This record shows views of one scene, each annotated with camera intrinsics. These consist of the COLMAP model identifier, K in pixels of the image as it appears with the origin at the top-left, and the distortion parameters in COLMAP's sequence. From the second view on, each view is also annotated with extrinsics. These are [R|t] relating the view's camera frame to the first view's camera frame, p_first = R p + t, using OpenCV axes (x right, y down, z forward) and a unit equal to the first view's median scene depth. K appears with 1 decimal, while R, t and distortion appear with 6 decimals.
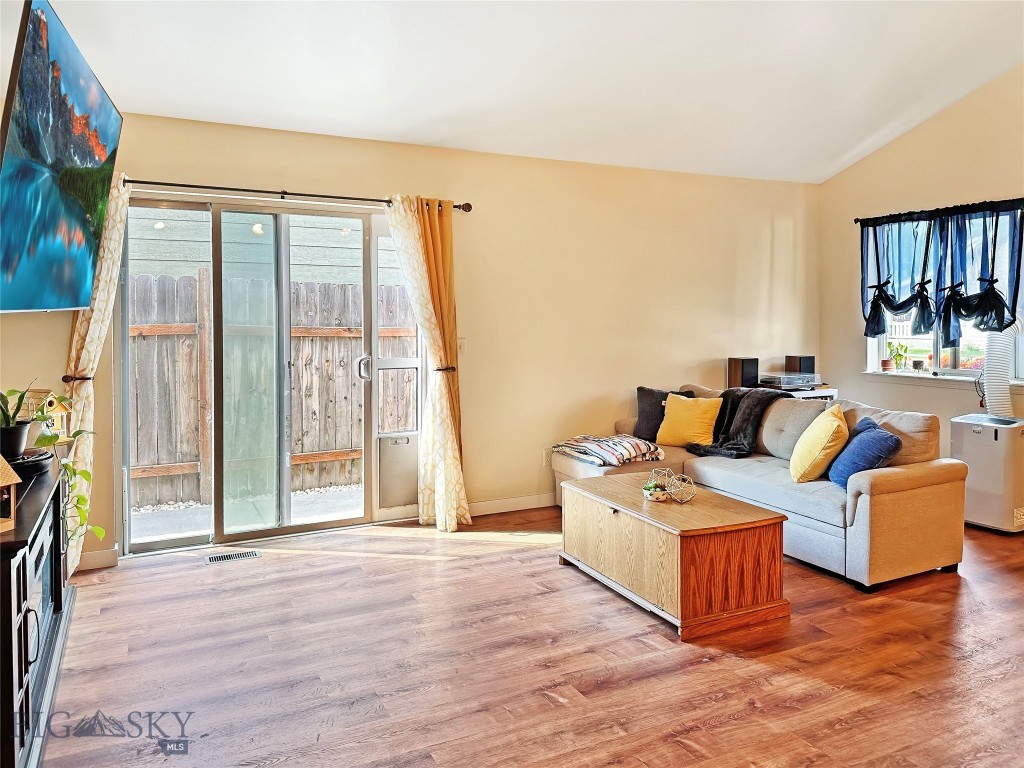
lens RADIAL K [[730.5, 0, 512.8], [0, 730.5, 344.5], [0, 0, 1]] dist [0.052476, -0.050487]
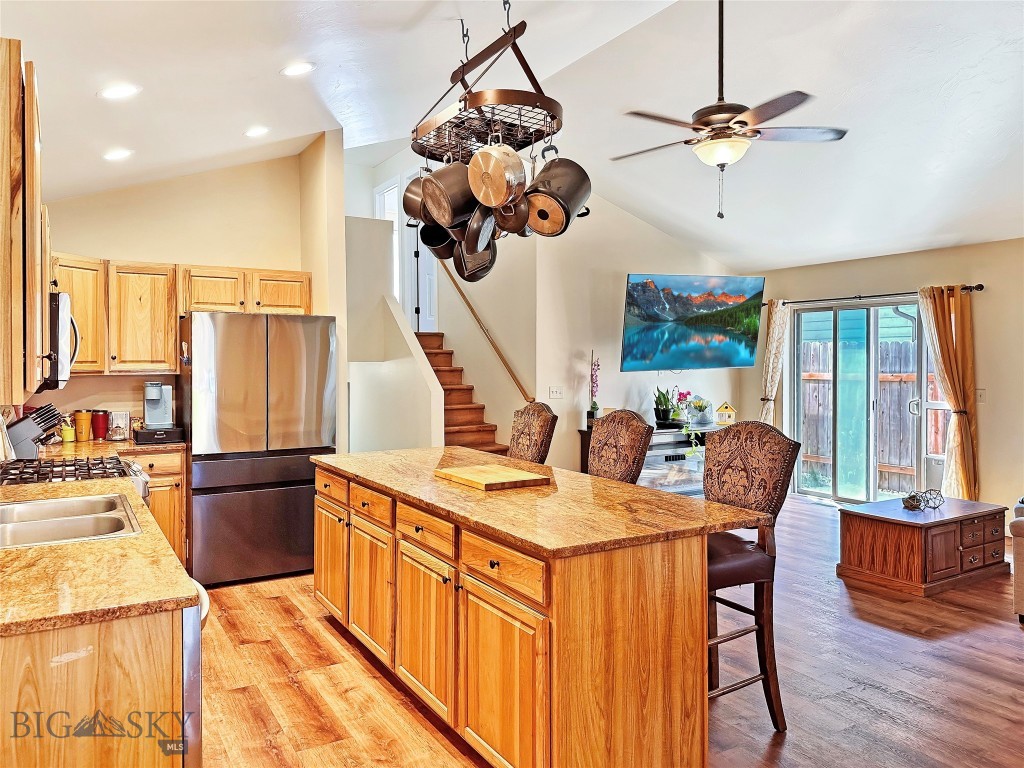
lens RADIAL K [[714.7, 0, 510.5], [0, 714.7, 372.9], [0, 0, 1]] dist [0.125502, -0.190445]
pose [[0.068079, 0.011104, -0.997618, 1.872071], [-0.030754, 0.999486, 0.009026, -0.037504], [0.997206, 0.030067, 0.068385, 0.163367]]
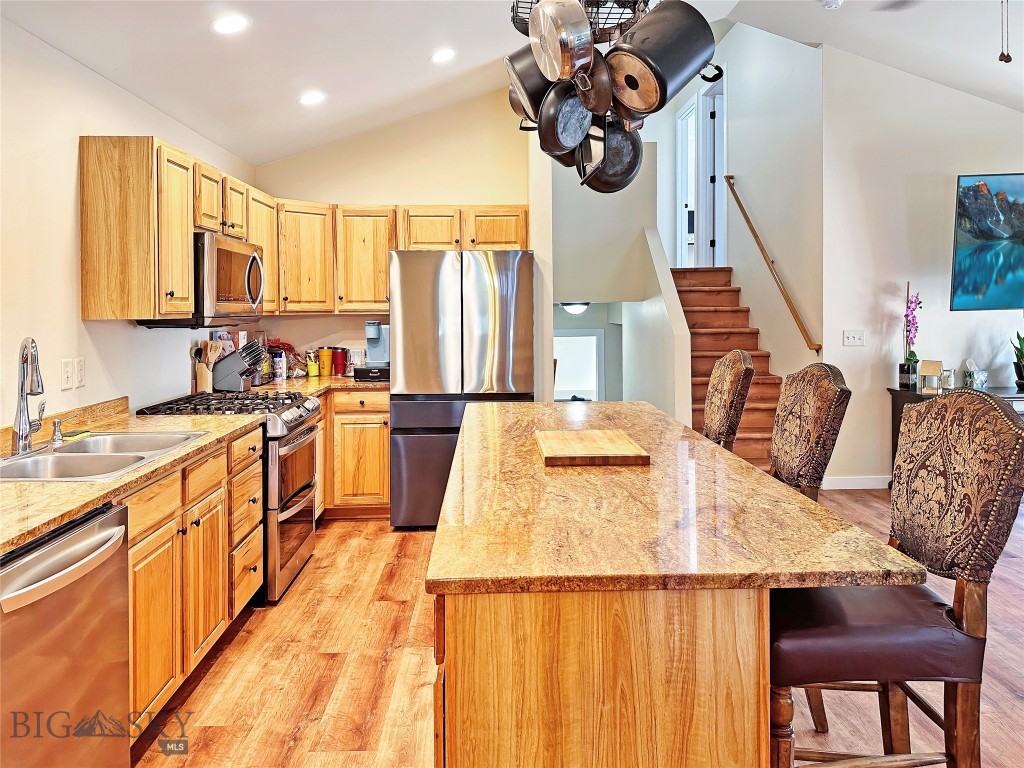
lens RADIAL K [[728.7, 0, 516.0], [0, 728.7, 315.1], [0, 0, 1]] dist [0.056842, -0.057696]
pose [[-0.412647, 0.009233, -0.910844, 1.580968], [-0.024059, 0.999489, 0.021031, -0.034344], [0.910573, 0.030592, -0.412214, 0.471987]]
